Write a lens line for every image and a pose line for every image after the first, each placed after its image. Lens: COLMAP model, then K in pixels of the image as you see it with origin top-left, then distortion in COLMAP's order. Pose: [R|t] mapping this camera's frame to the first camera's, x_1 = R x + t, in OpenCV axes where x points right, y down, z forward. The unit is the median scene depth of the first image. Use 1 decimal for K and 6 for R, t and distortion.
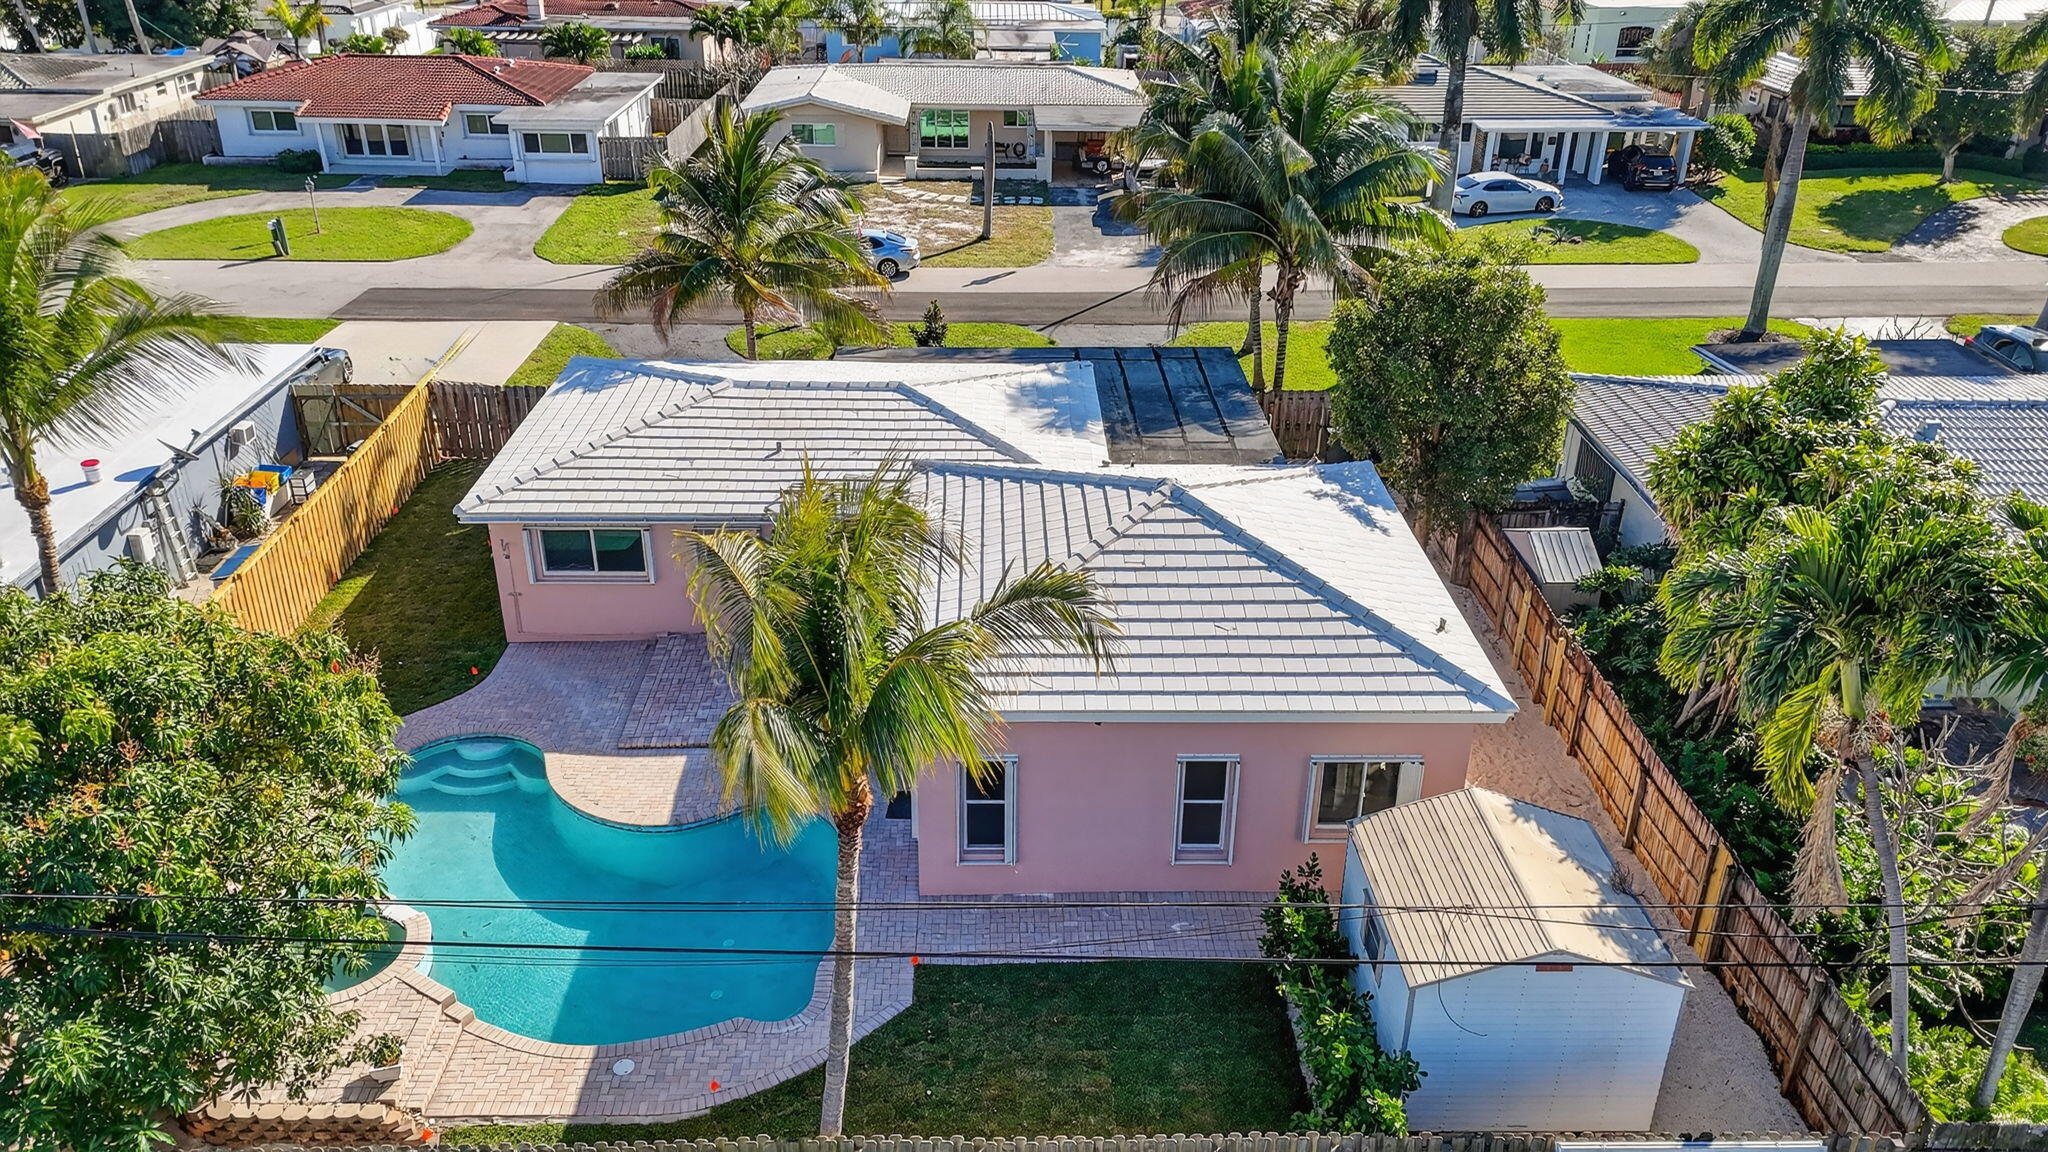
lens RADIAL K [[1541.9, 0, 1006.7], [0, 1541.9, 572.2], [0, 0, 1]] dist [0.068080, -0.044668]
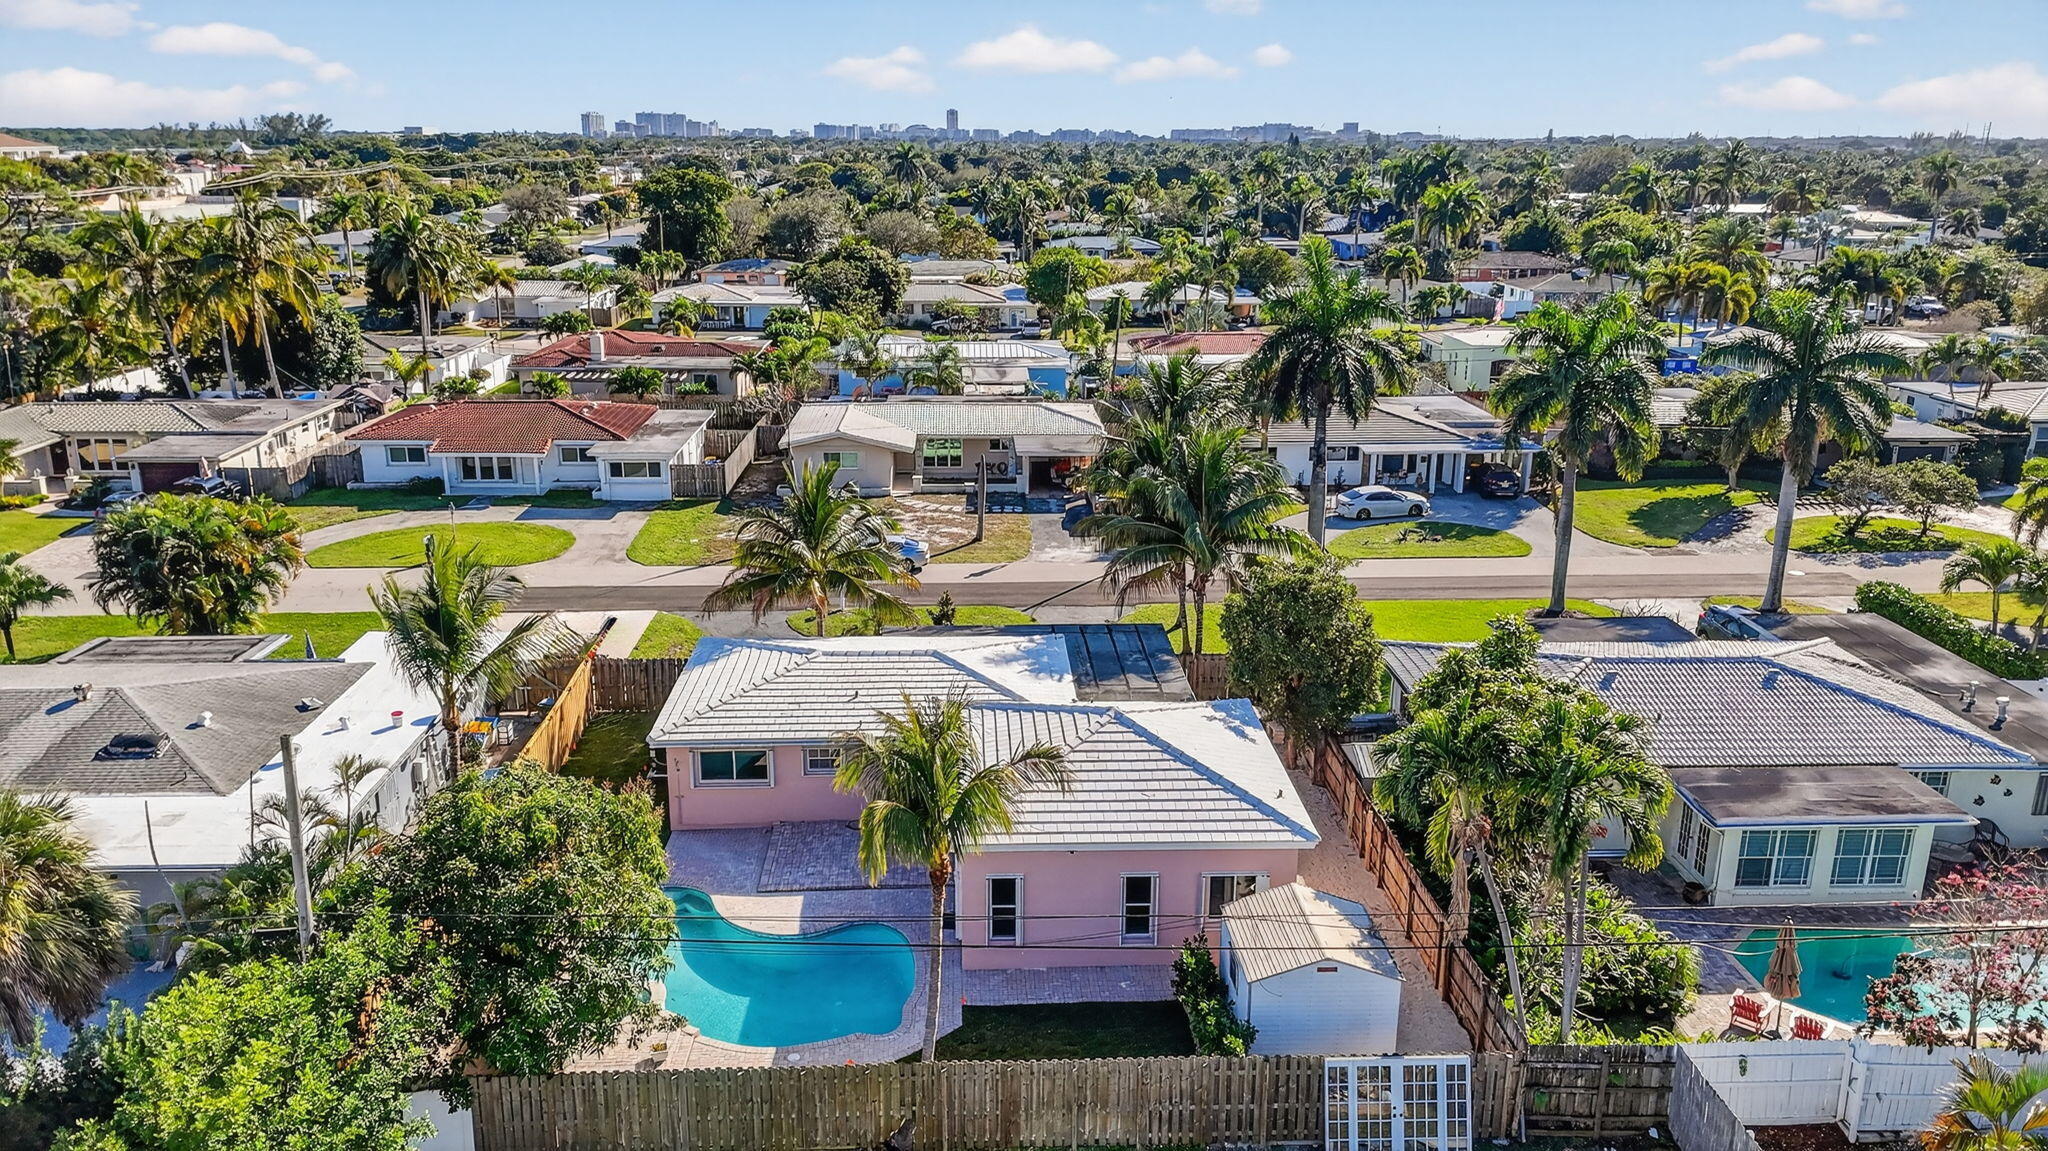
lens RADIAL K [[1541.9, 0, 1022.7], [0, 1541.9, 563.5], [0, 0, 1]] dist [0.068080, -0.044668]
pose [[0.999549, -0.010044, 0.028296, -0.025475], [0.014990, 0.983480, -0.180393, 0.062738], [-0.026016, 0.180735, 0.983188, -0.469223]]
